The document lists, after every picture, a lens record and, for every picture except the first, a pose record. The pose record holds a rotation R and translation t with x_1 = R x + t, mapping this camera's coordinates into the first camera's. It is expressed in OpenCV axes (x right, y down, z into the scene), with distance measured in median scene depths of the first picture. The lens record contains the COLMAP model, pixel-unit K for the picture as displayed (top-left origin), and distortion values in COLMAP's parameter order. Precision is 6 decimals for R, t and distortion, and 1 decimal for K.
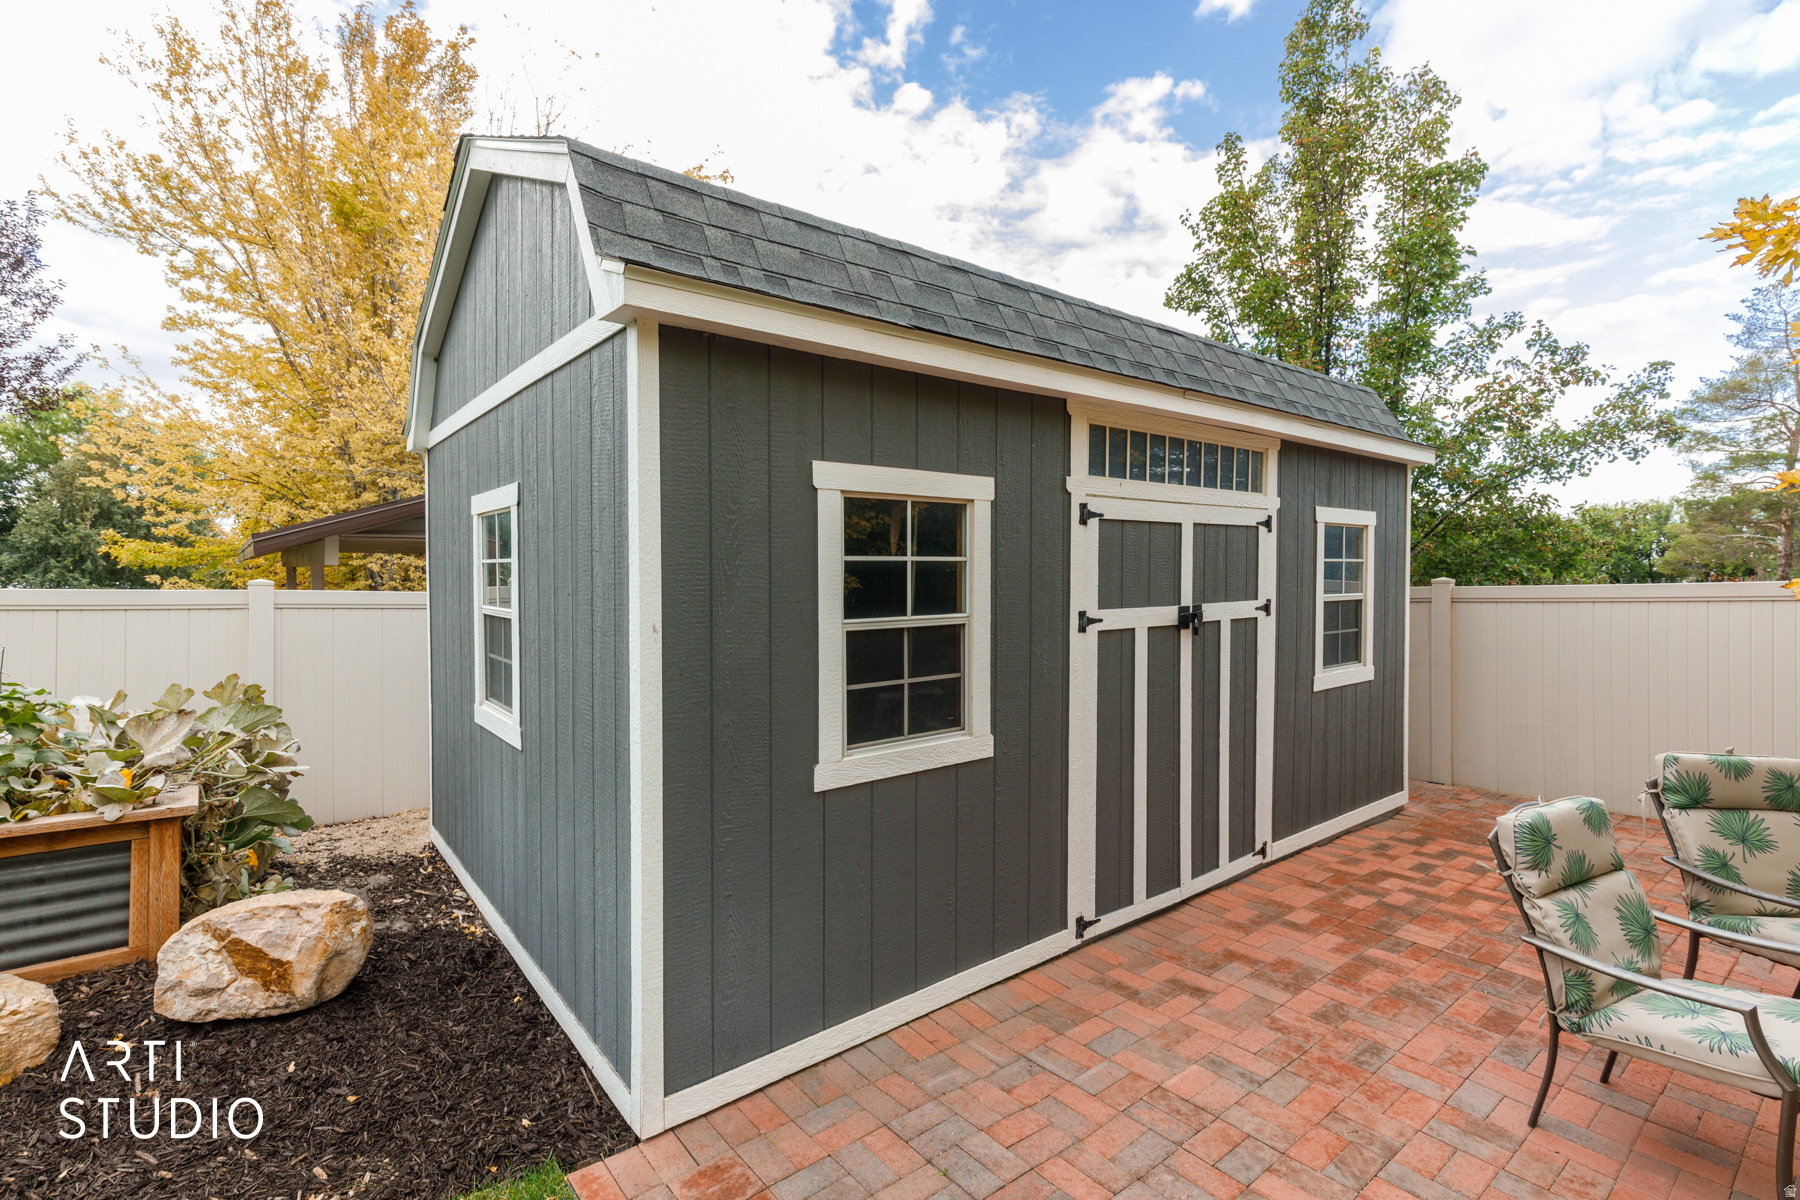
lens RADIAL K [[824.3, 0, 889.4], [0, 824.3, 580.4], [0, 0, 1]] dist [0.013822, -0.002886]
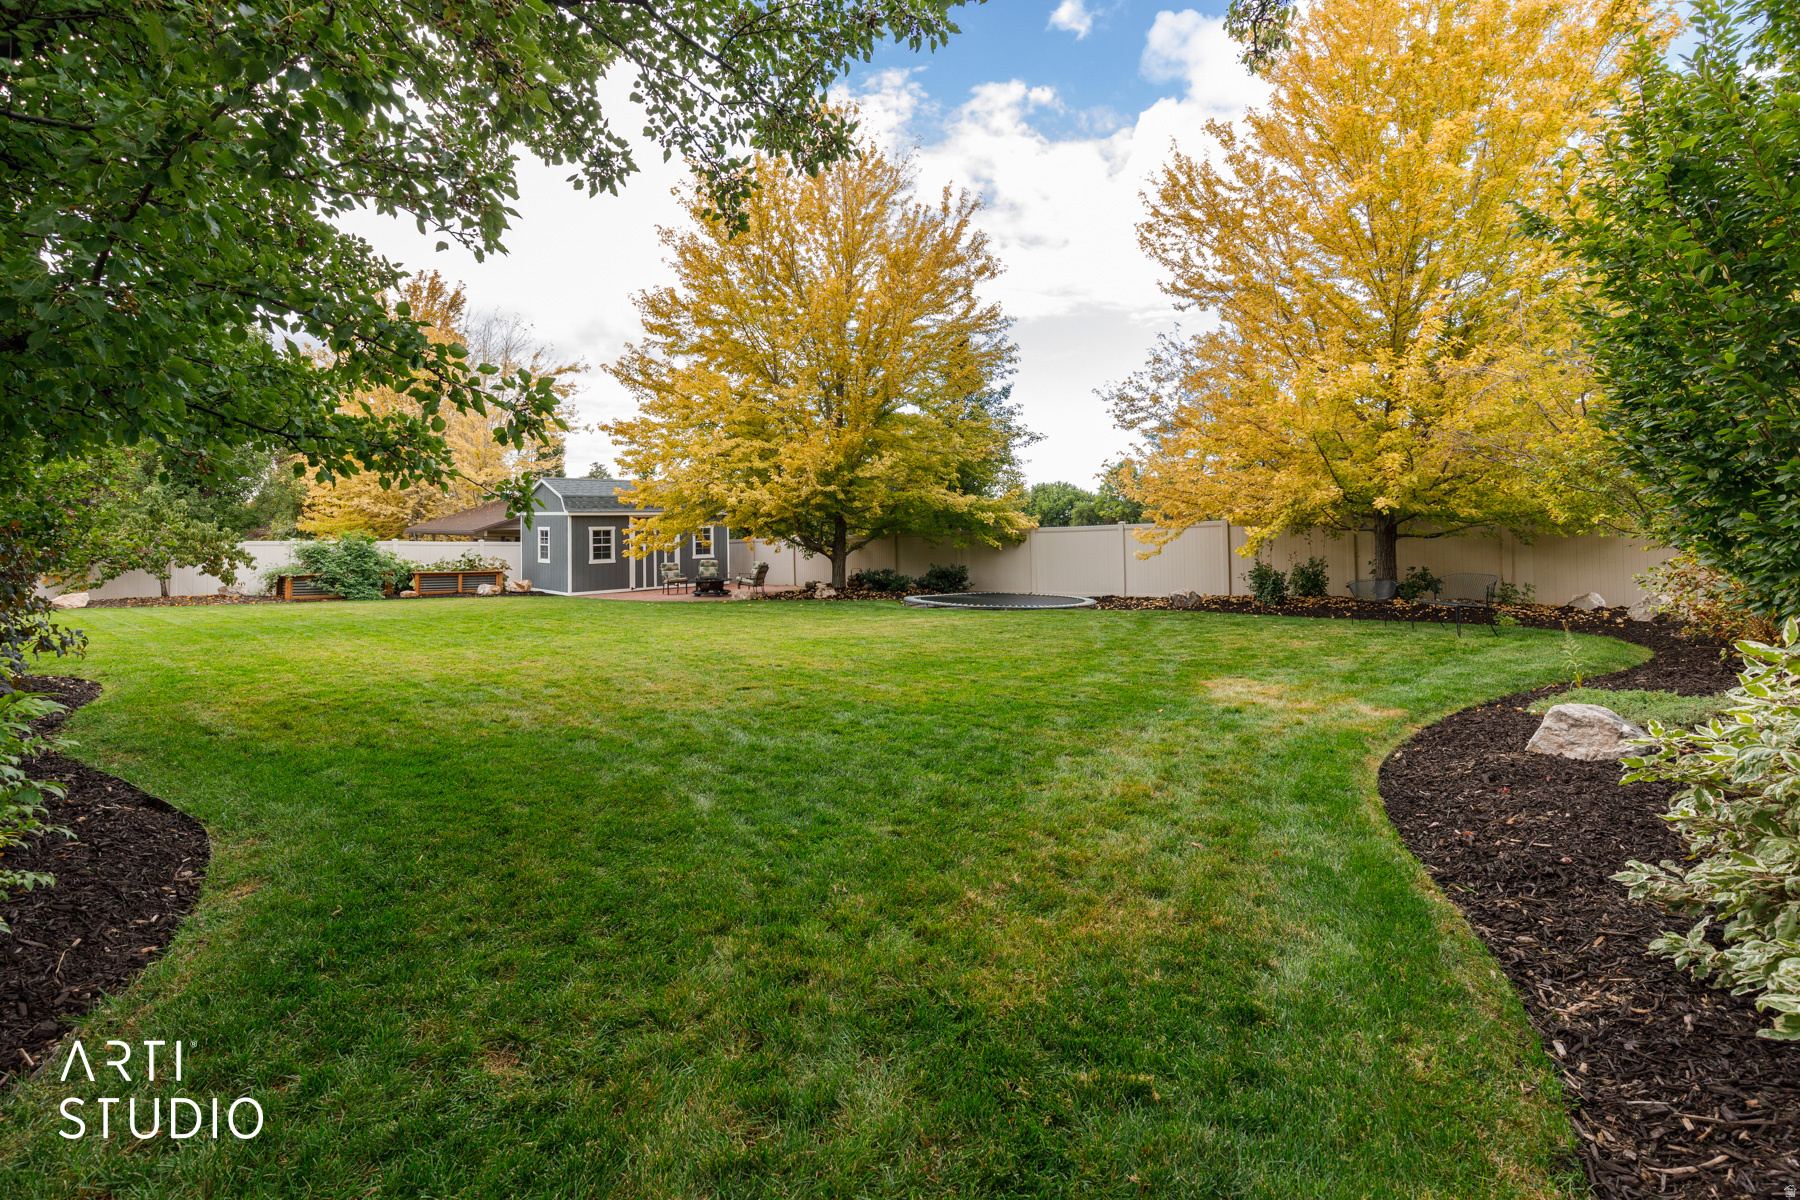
lens RADIAL K [[824.3, 0, 909.5], [0, 824.3, 524.9], [0, 0, 1]] dist [0.013822, -0.002886]
pose [[0.988224, -0.001029, 0.153013, 1.444487], [0.002895, 0.999924, -0.011972, -0.034405], [-0.152989, 0.012274, 0.988152, -6.134536]]
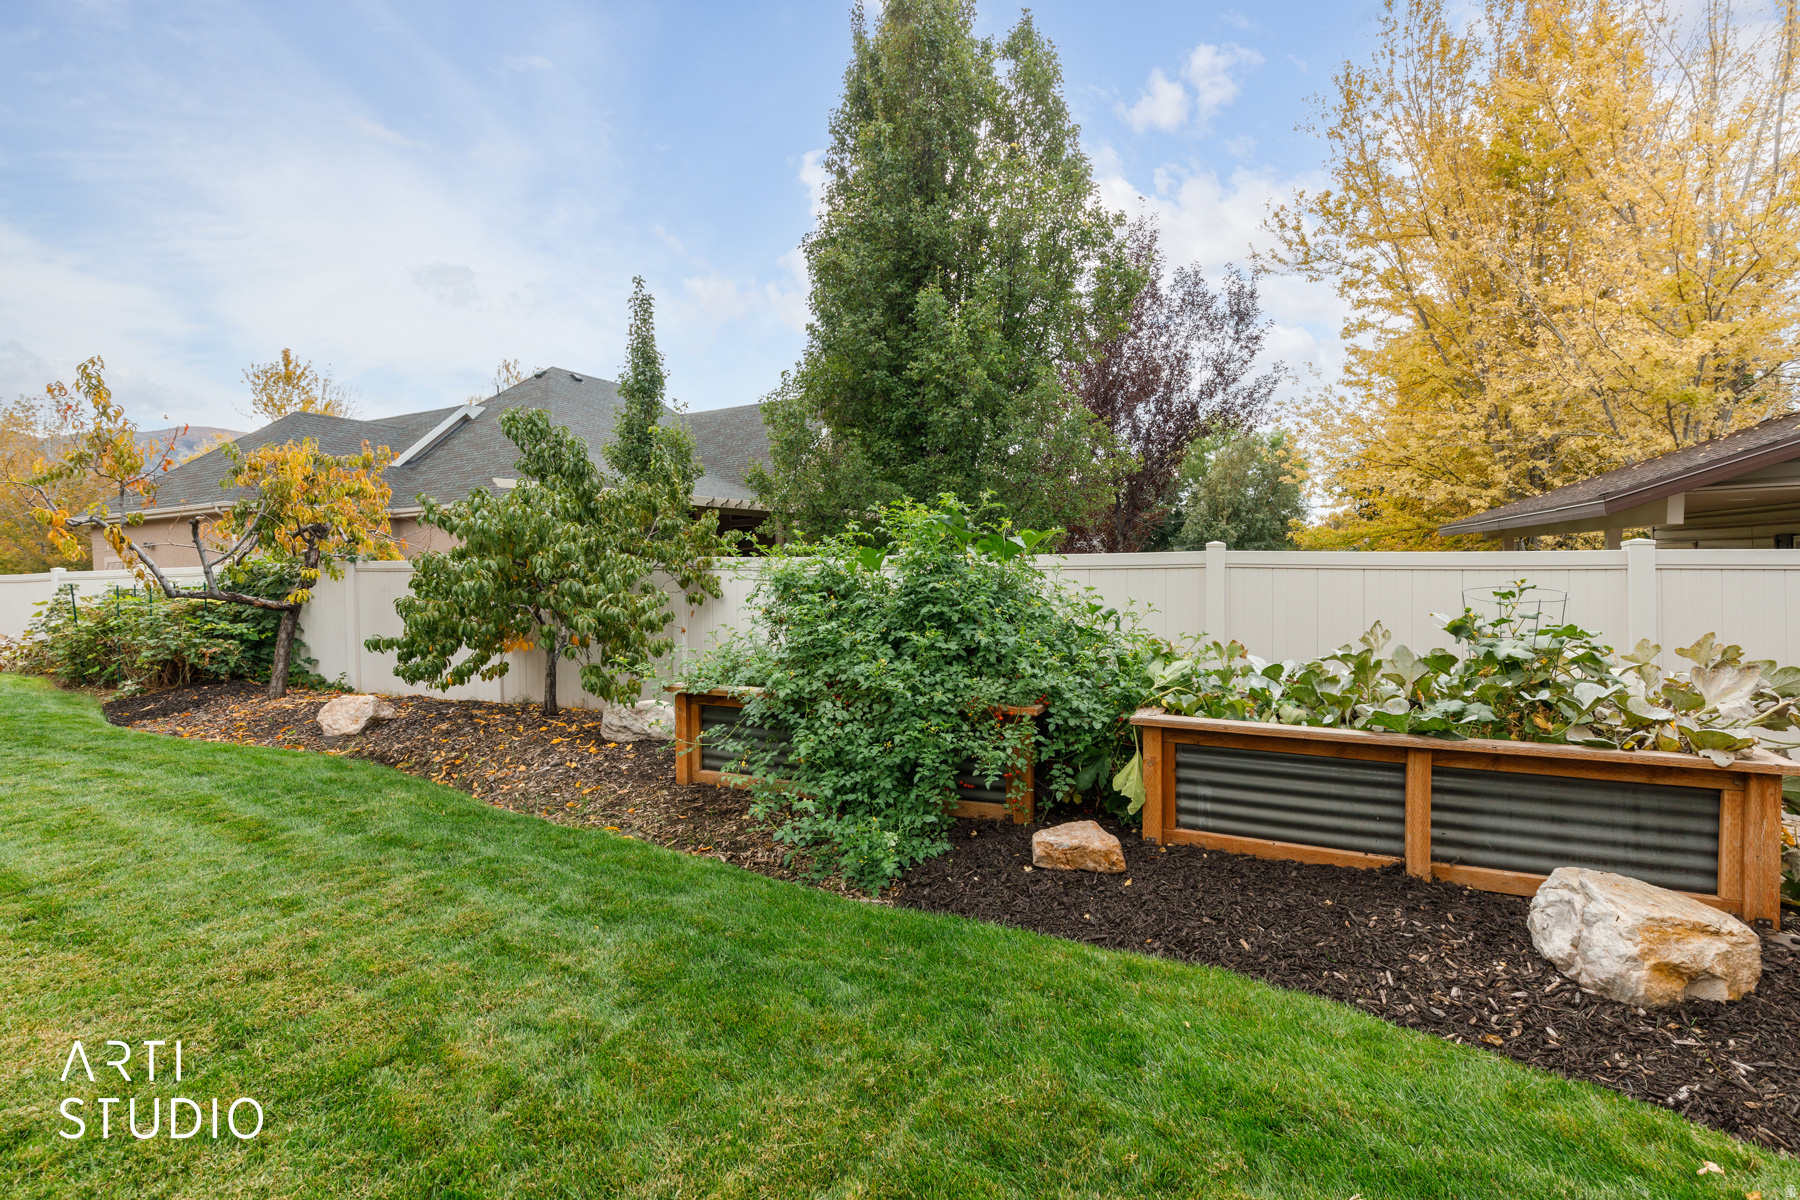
lens RADIAL K [[824.3, 0, 896.5], [0, 824.3, 603.5], [0, 0, 1]] dist [0.013822, -0.002886]
pose [[0.438744, 0.024968, -0.898265, -0.403476], [0.020870, 0.999061, 0.037964, 0.028581], [0.898369, -0.035403, 0.437811, -0.269936]]
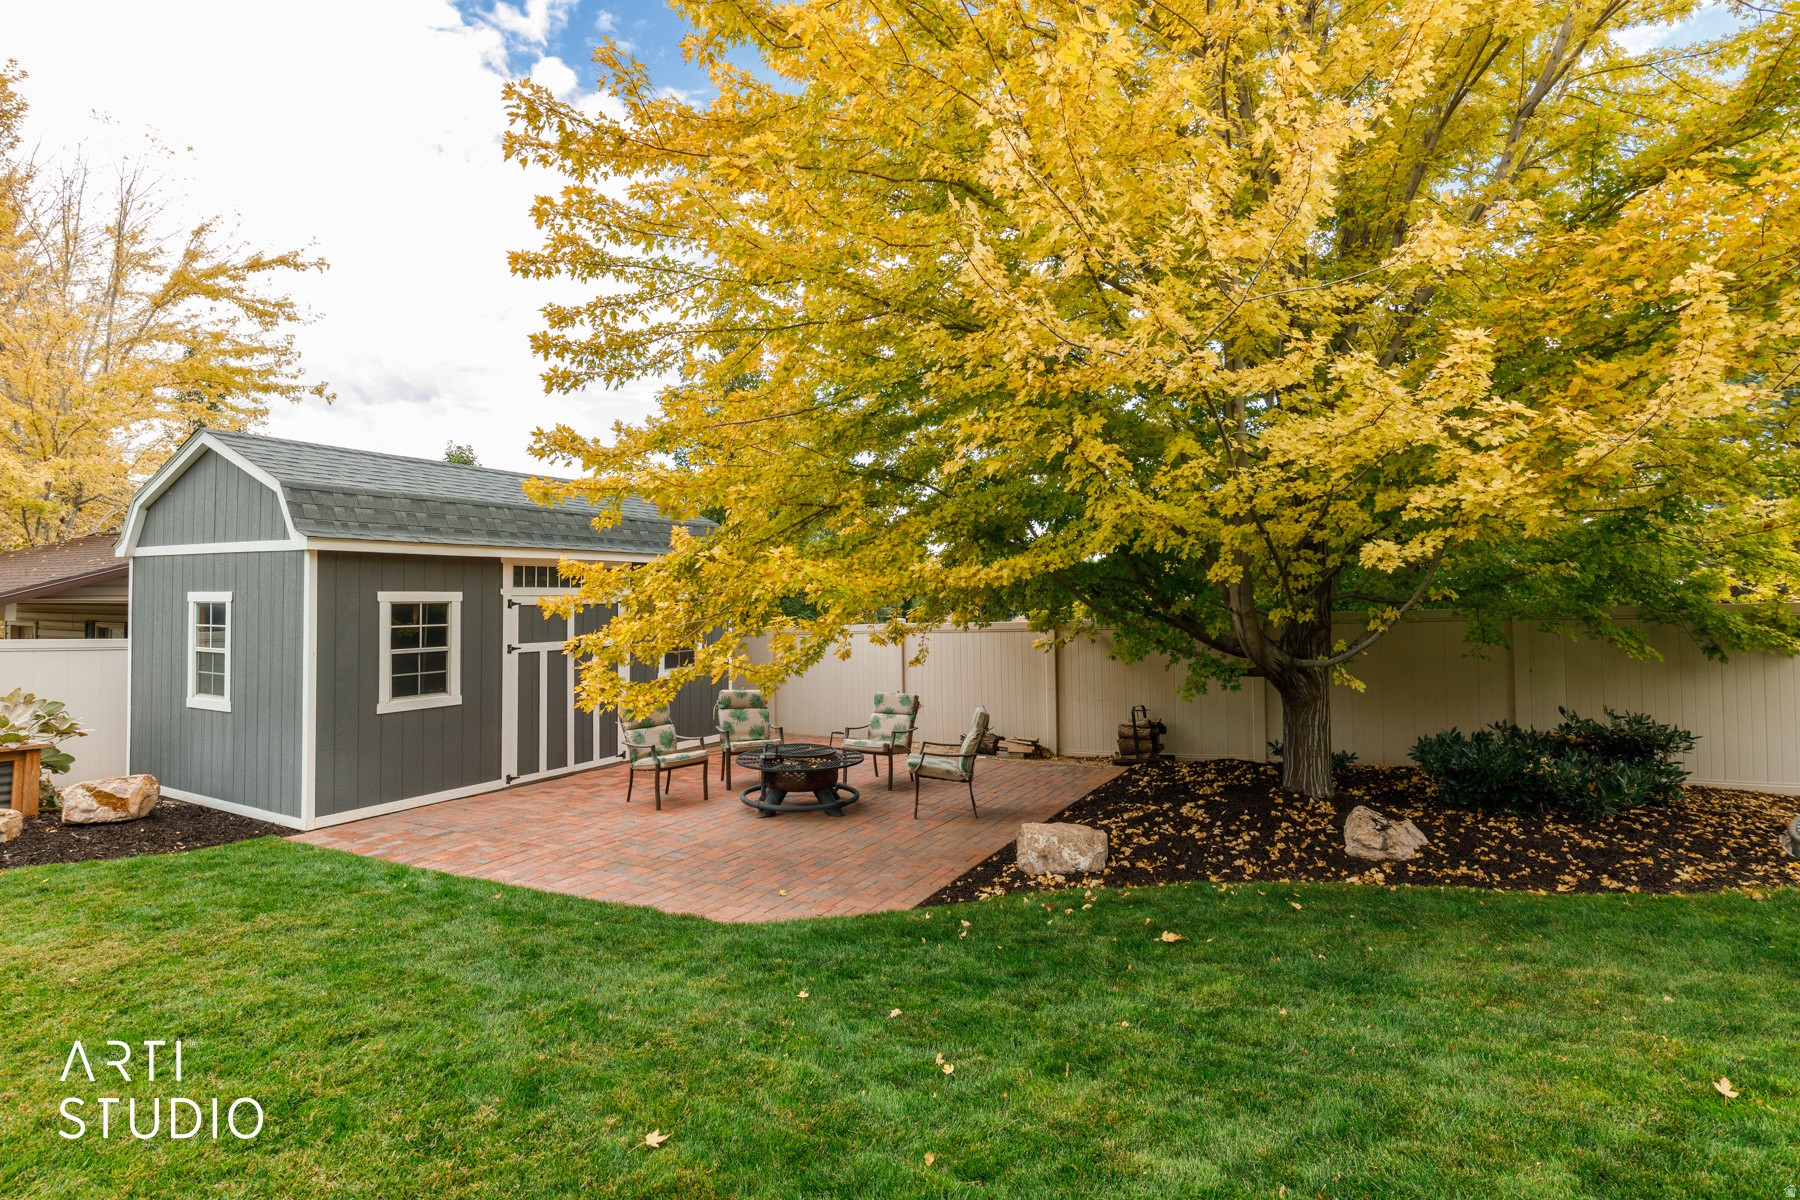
lens RADIAL K [[903.0, 0, 877.9], [0, 903.0, 578.6], [0, 0, 1]] dist [0.000802, 0.004885]
pose [[0.932049, 0.007512, 0.362254, 0.267215], [0.004647, 0.999455, -0.032680, -0.060255], [-0.362302, 0.032142, 0.931507, -1.742029]]
